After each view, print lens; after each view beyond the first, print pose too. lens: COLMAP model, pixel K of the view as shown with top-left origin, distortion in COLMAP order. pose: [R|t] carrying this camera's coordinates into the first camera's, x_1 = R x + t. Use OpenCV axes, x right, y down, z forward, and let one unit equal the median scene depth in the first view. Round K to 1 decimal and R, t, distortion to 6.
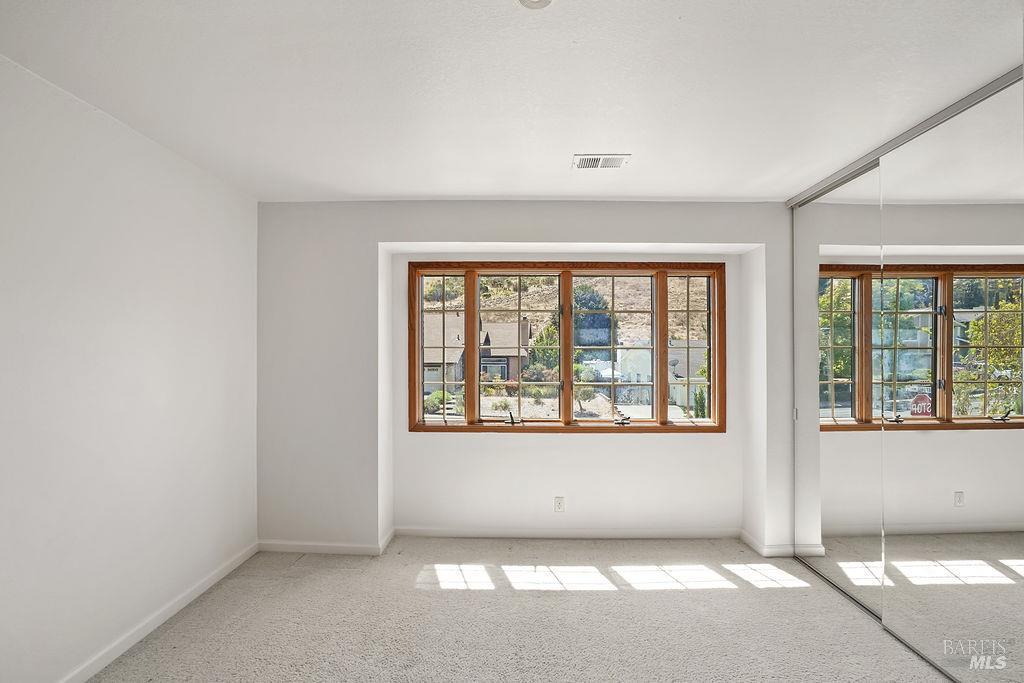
lens RADIAL K [[476.1, 0, 512.2], [0, 476.1, 344.2], [0, 0, 1]] dist [-0.060840, 0.023037]
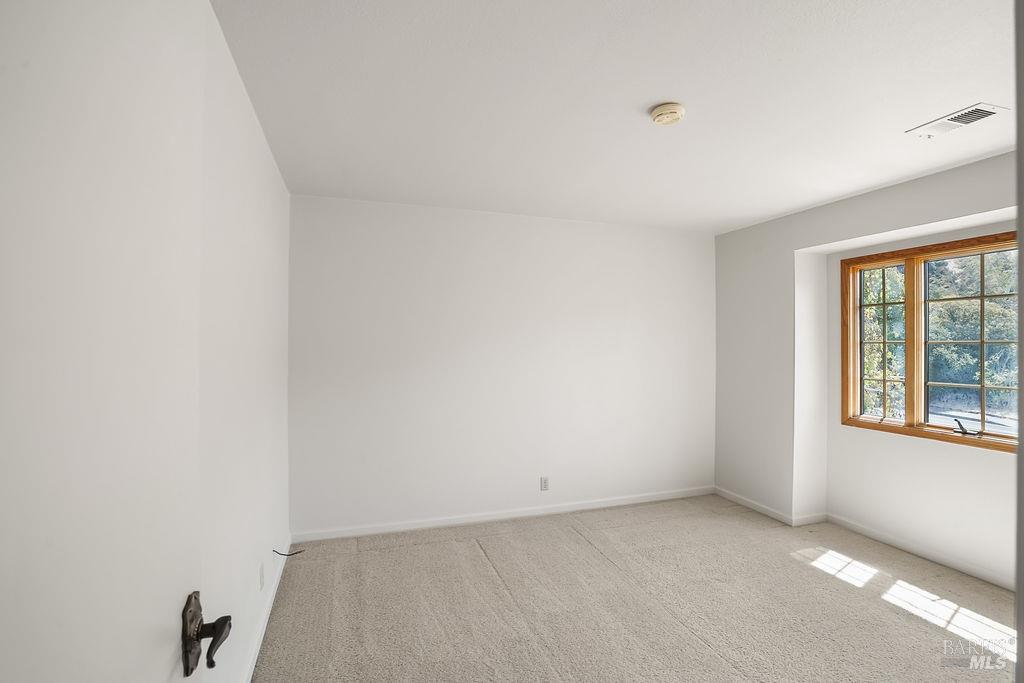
lens RADIAL K [[476.1, 0, 512.2], [0, 476.1, 344.2], [0, 0, 1]] dist [-0.060840, 0.023037]
pose [[0.325632, -0.002410, -0.945494, 0.563550], [0.012001, 0.999927, 0.001584, -0.000852], [0.945421, -0.011862, 0.325637, -0.003212]]
